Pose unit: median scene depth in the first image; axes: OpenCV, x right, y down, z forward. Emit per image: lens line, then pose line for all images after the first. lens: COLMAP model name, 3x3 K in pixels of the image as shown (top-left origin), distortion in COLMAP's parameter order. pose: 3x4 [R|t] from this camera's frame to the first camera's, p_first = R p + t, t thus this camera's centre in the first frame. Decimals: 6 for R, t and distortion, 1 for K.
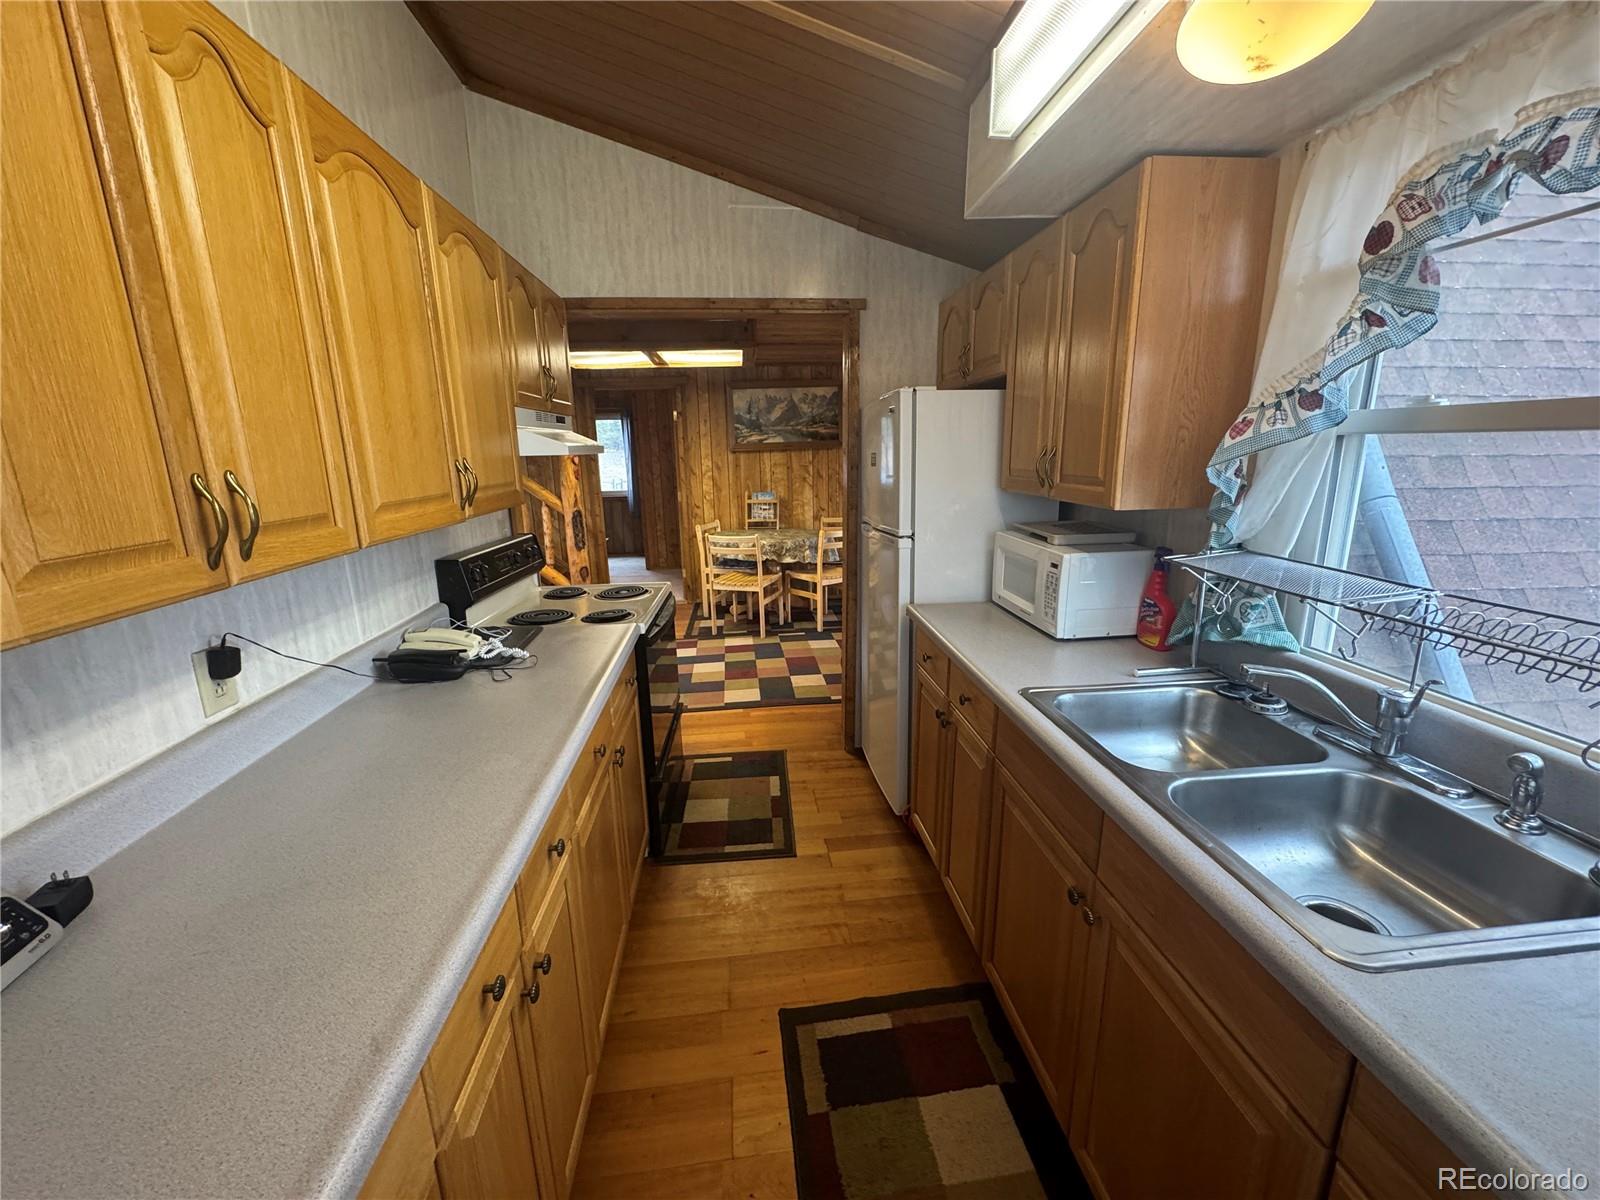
lens RADIAL K [[639.2, 0, 799.9], [0, 639.2, 597.8], [0, 0, 1]] dist [-0.002609, 0.000453]
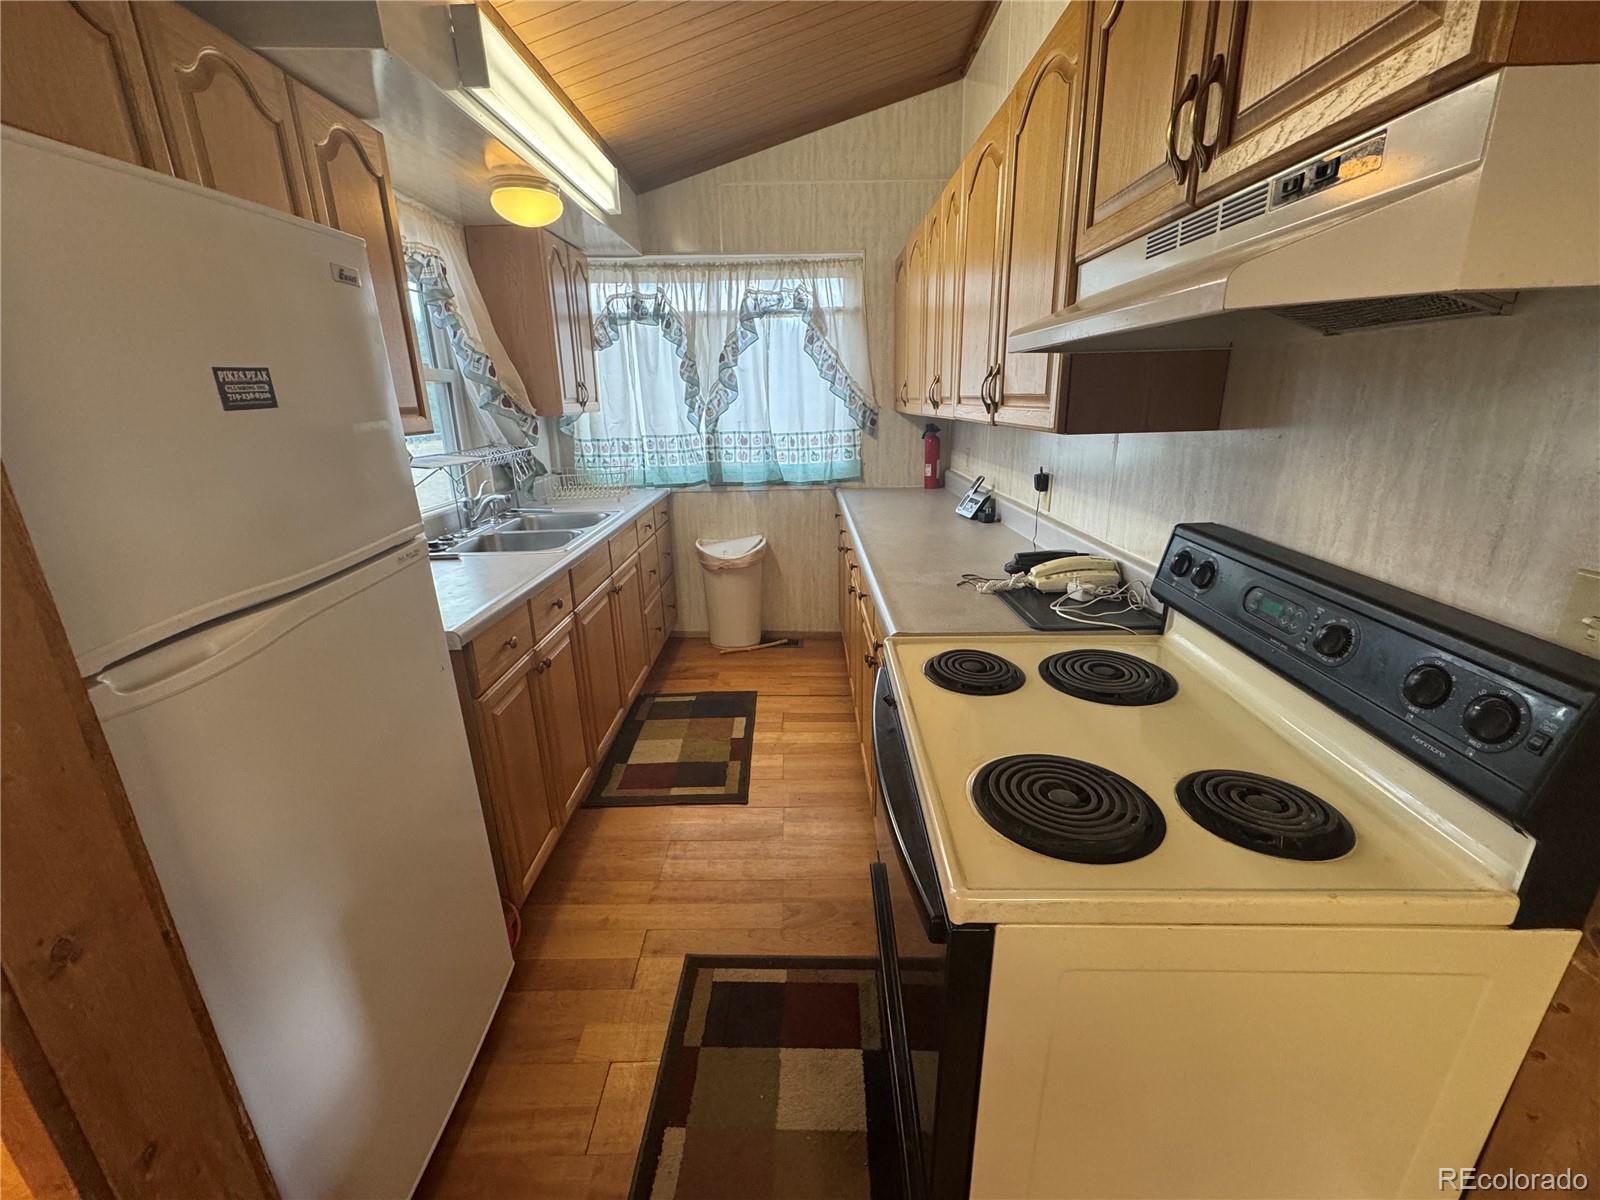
lens RADIAL K [[656.5, 0, 800.0], [0, 656.5, 600.0], [0, 0, 1]] dist [-0.000162, 0.000317]
pose [[-0.994364, 0.003545, 0.105961, -0.105529], [0.056954, 0.860846, 0.505669, -0.148489], [-0.089424, 0.508854, -0.856196, 0.706493]]
